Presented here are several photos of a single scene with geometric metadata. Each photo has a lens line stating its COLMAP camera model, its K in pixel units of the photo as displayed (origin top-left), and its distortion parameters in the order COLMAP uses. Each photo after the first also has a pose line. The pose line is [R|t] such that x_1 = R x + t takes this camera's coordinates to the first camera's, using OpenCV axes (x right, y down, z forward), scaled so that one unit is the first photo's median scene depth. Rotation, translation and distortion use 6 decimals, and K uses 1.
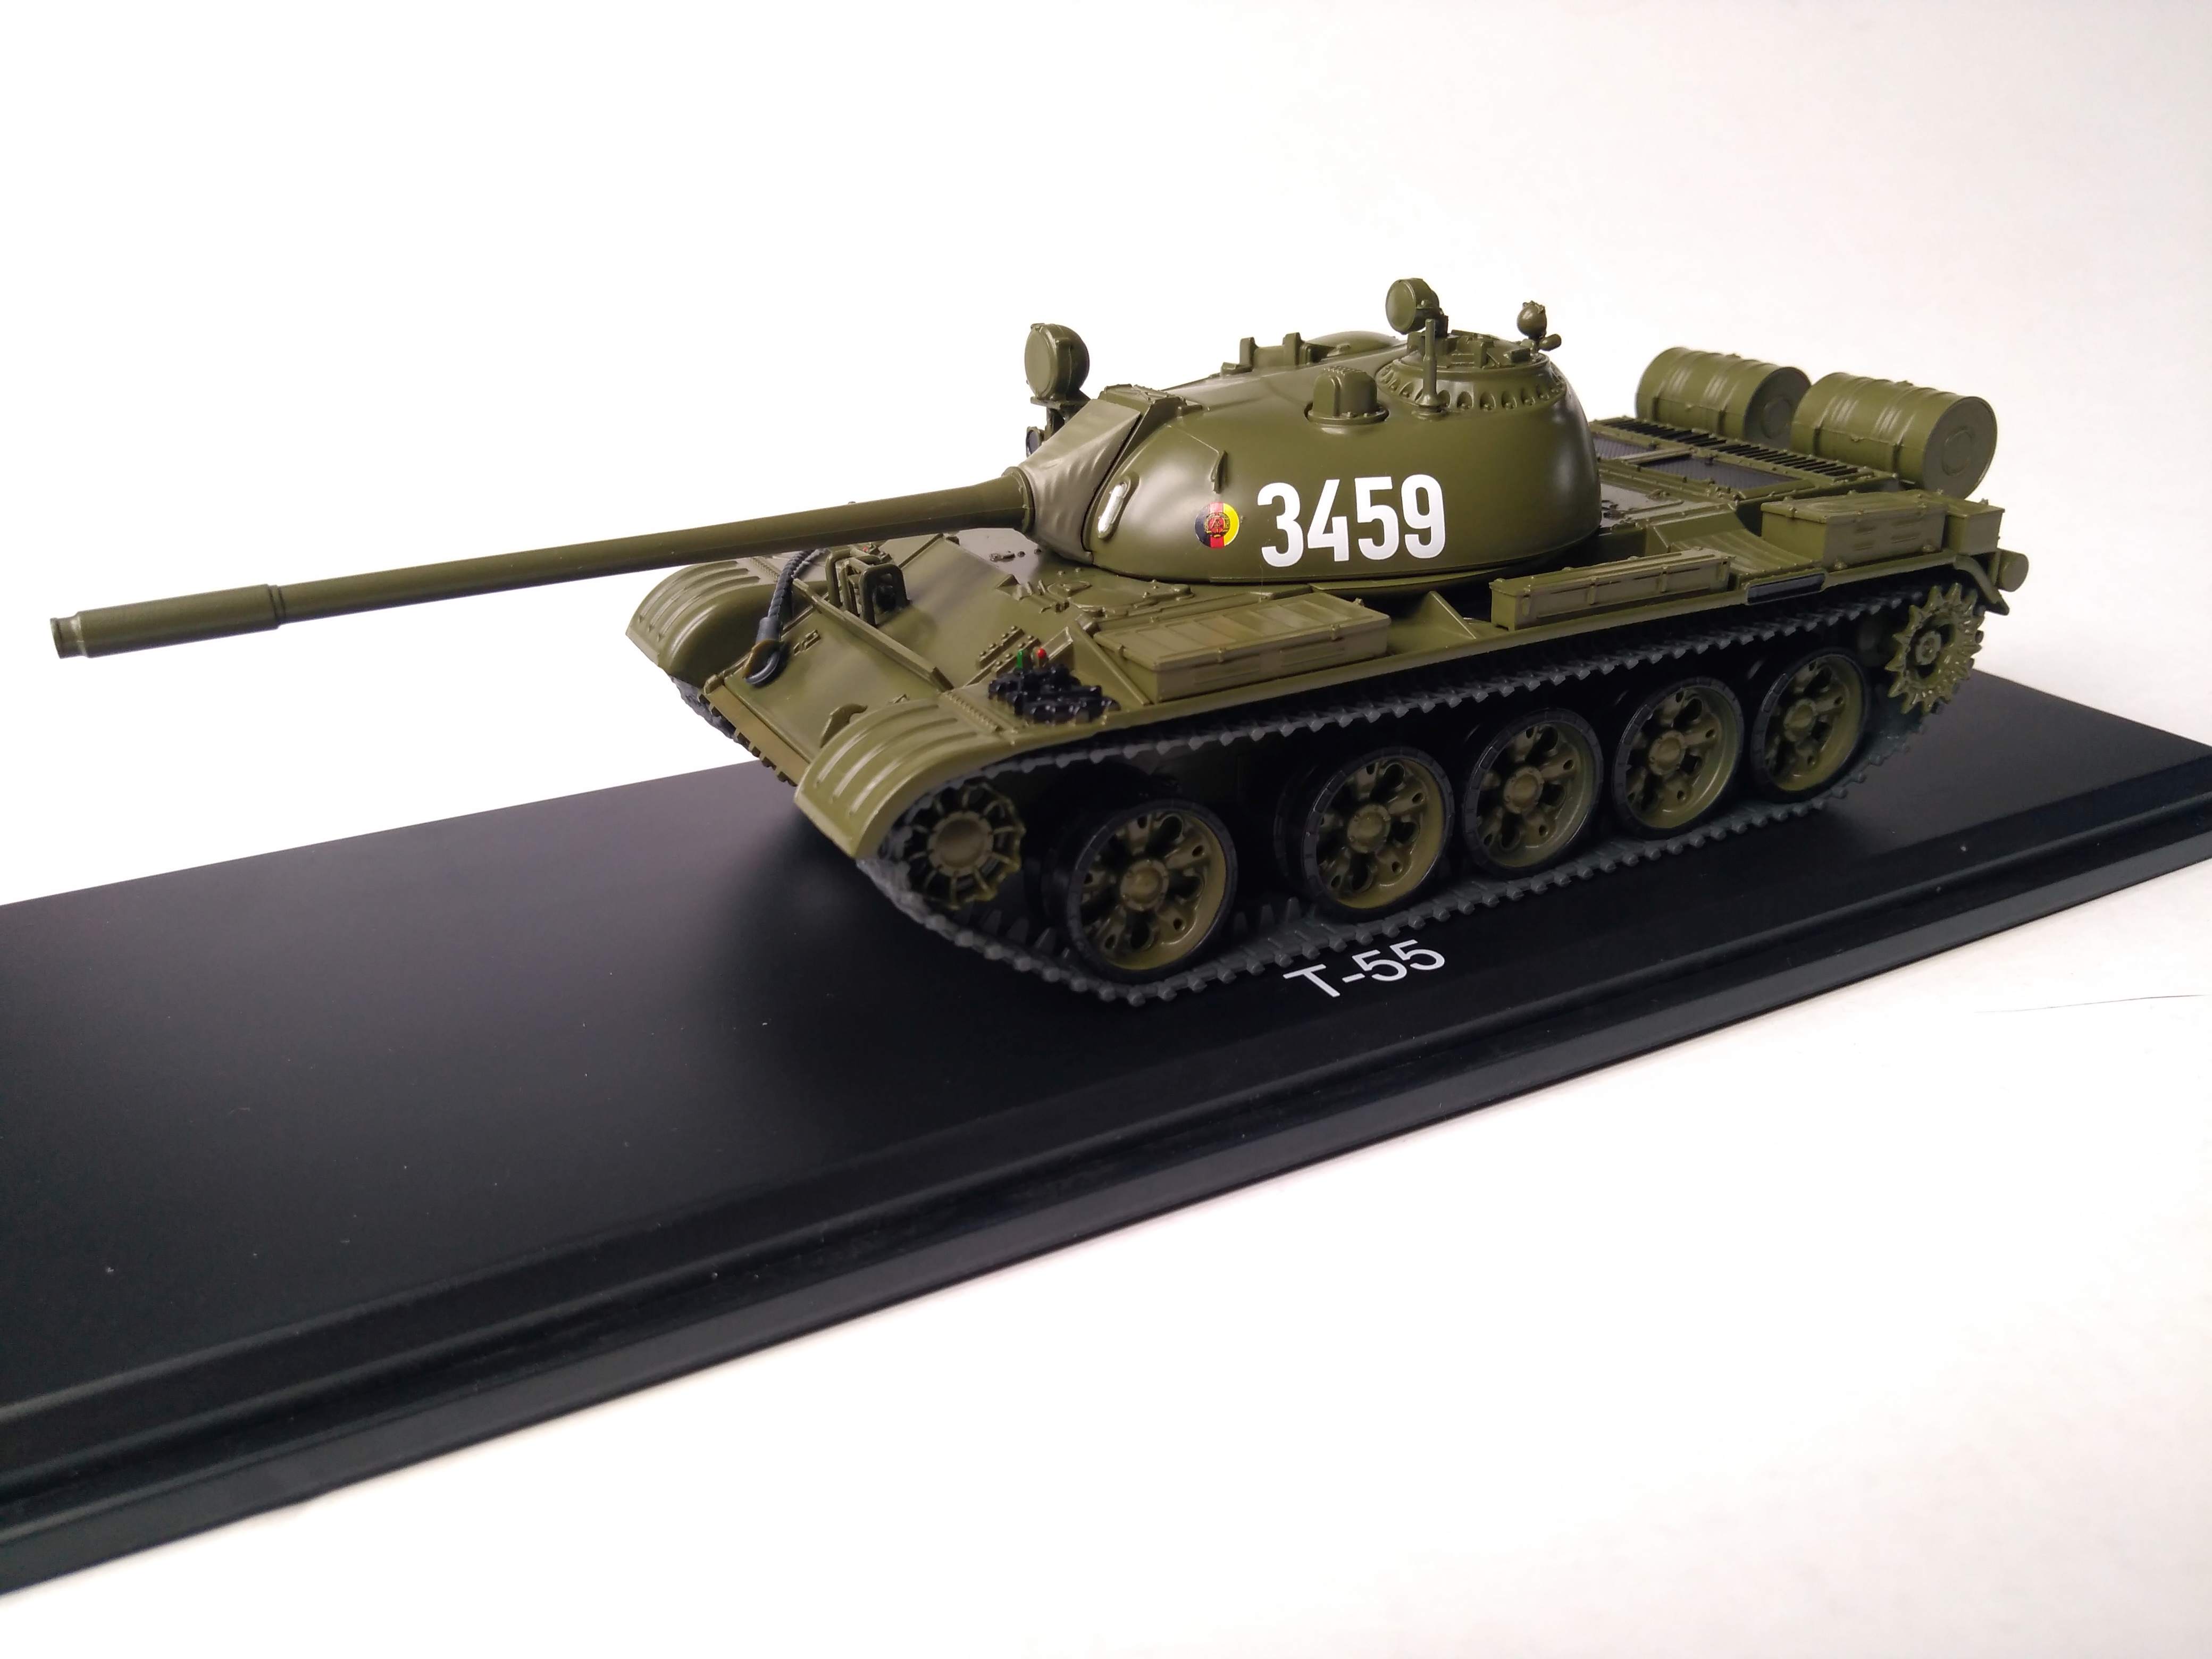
lens RADIAL K [[1722.2, 0, 1106.0], [0, 1722.2, 829.5], [0, 0, 1]] dist [0.061891, -0.217665]
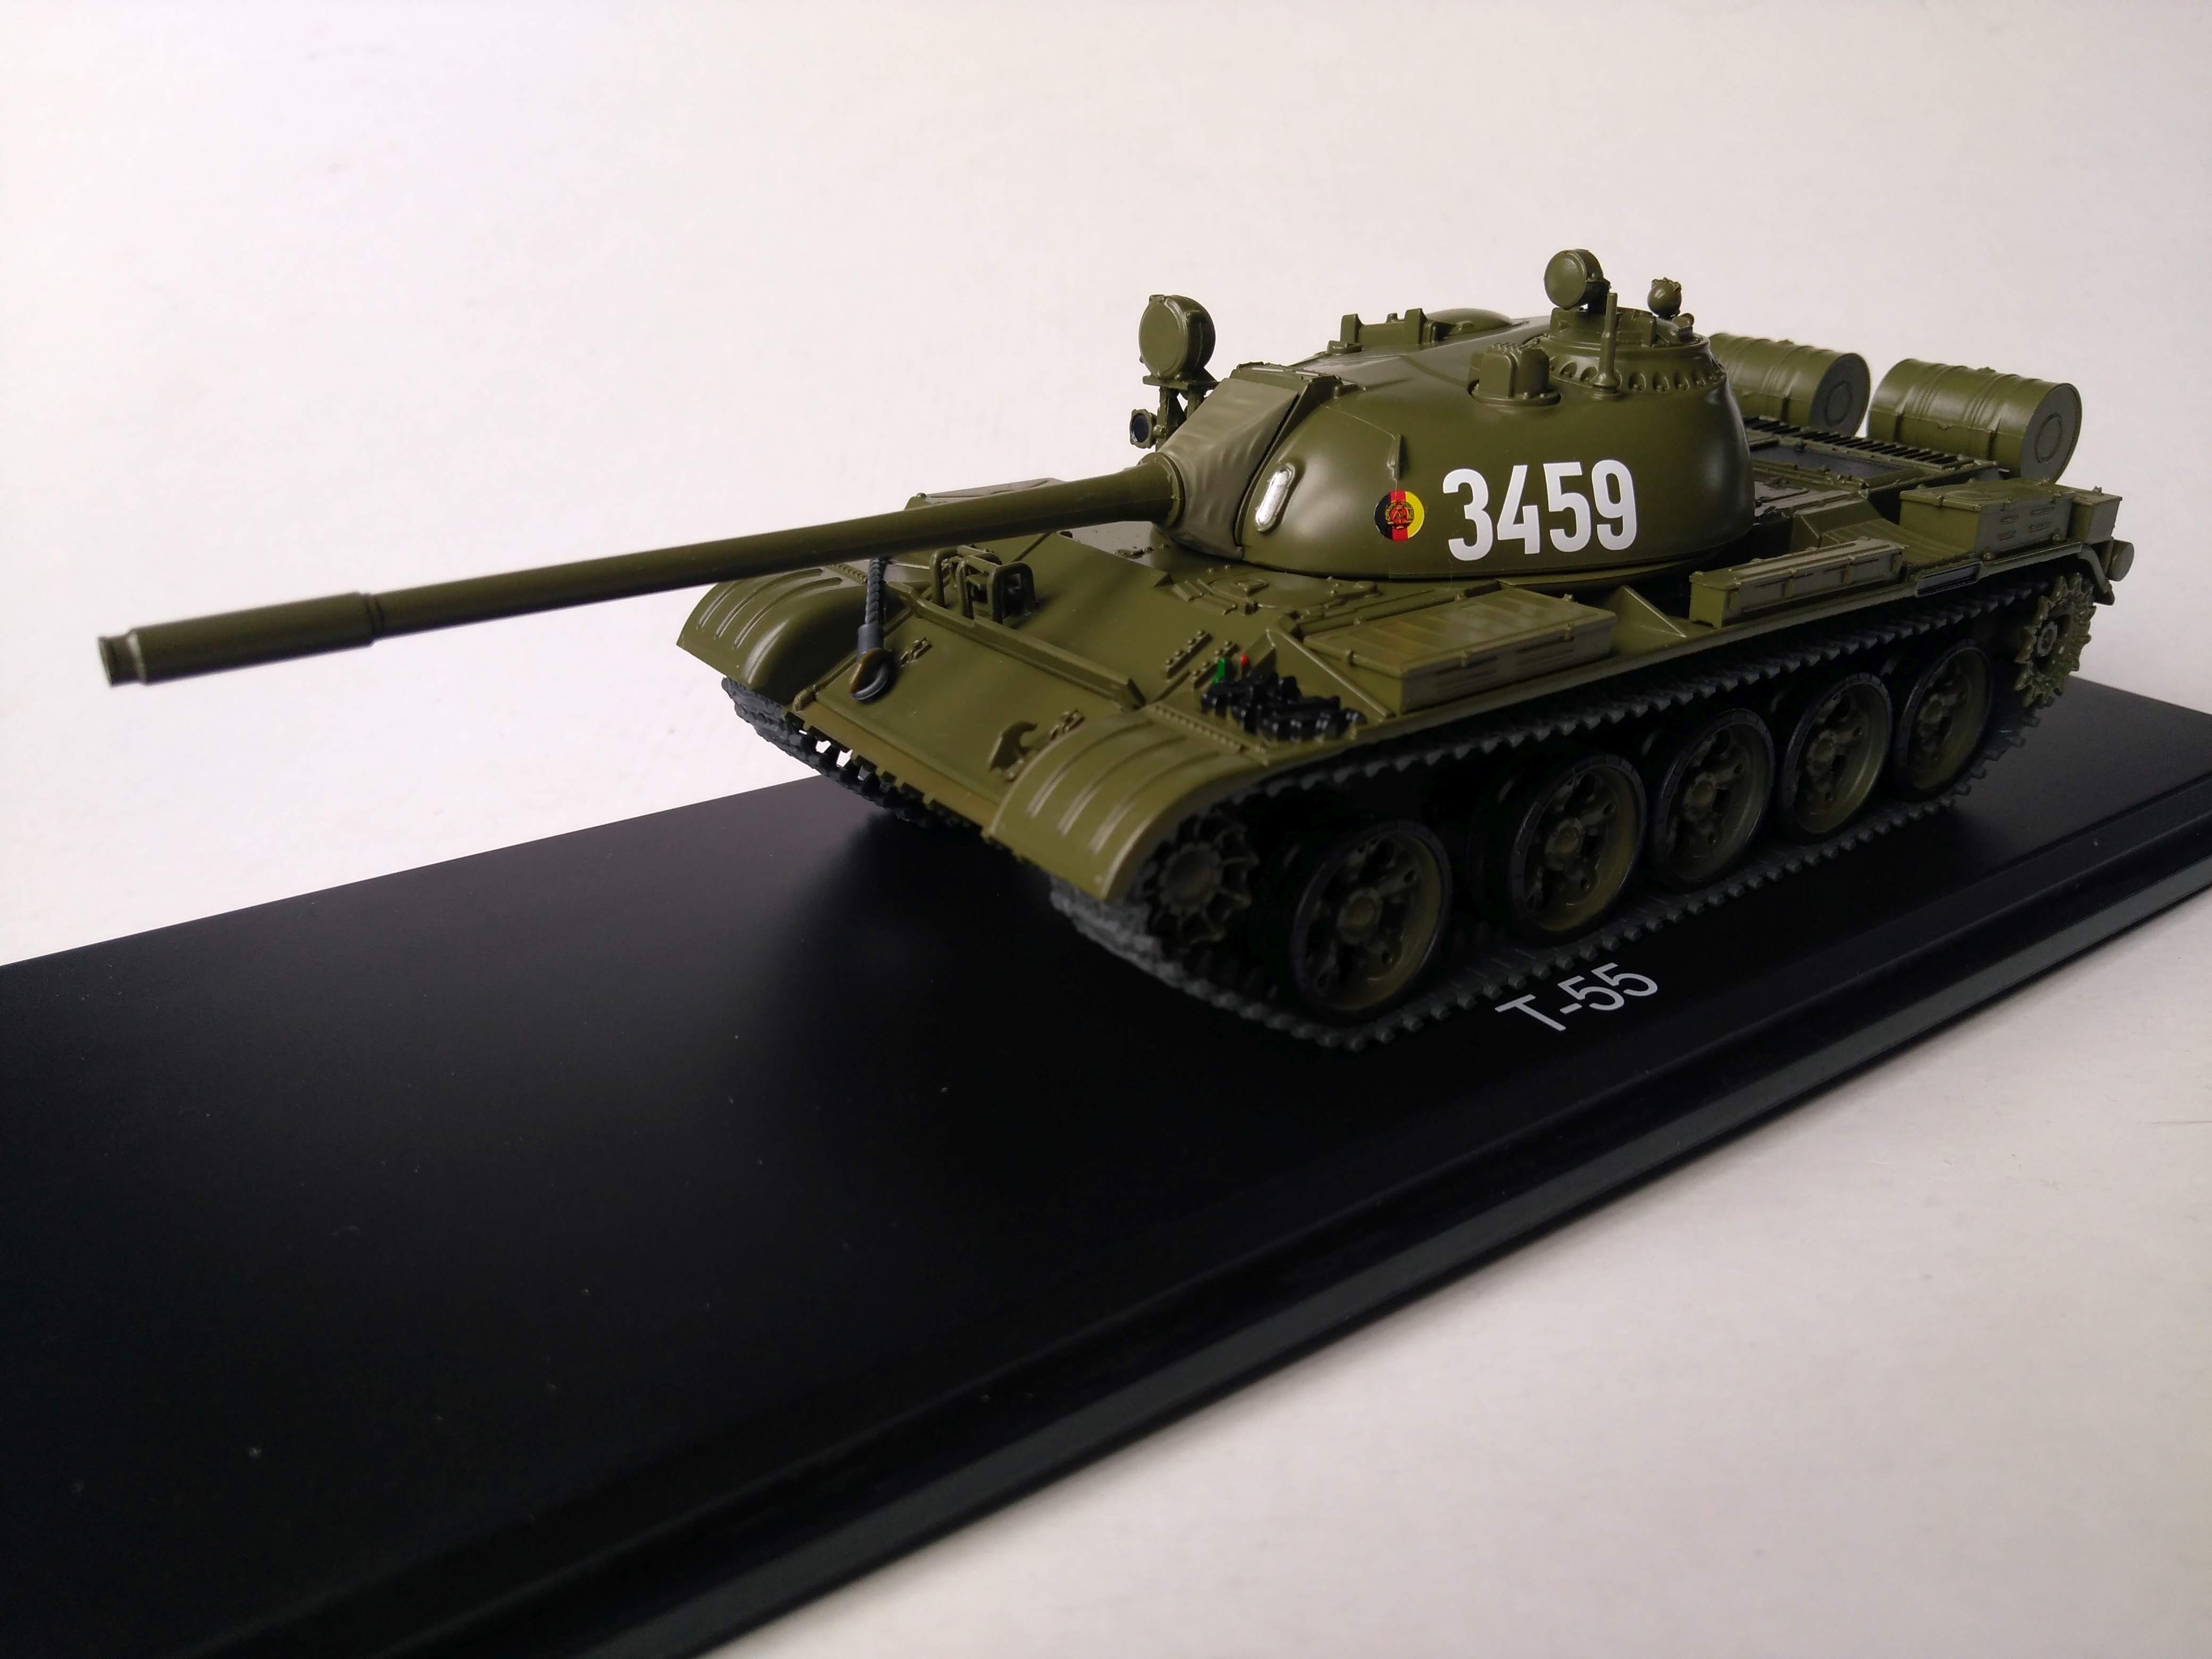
lens RADIAL K [[1722.2, 0, 1106.0], [0, 1722.2, 829.5], [0, 0, 1]] dist [0.061891, -0.217665]
pose [[0.991652, -0.028696, 0.125713, -0.206875], [0.028535, 0.999588, 0.003083, -0.018212], [-0.125750, 0.000530, 0.992062, 0.116299]]
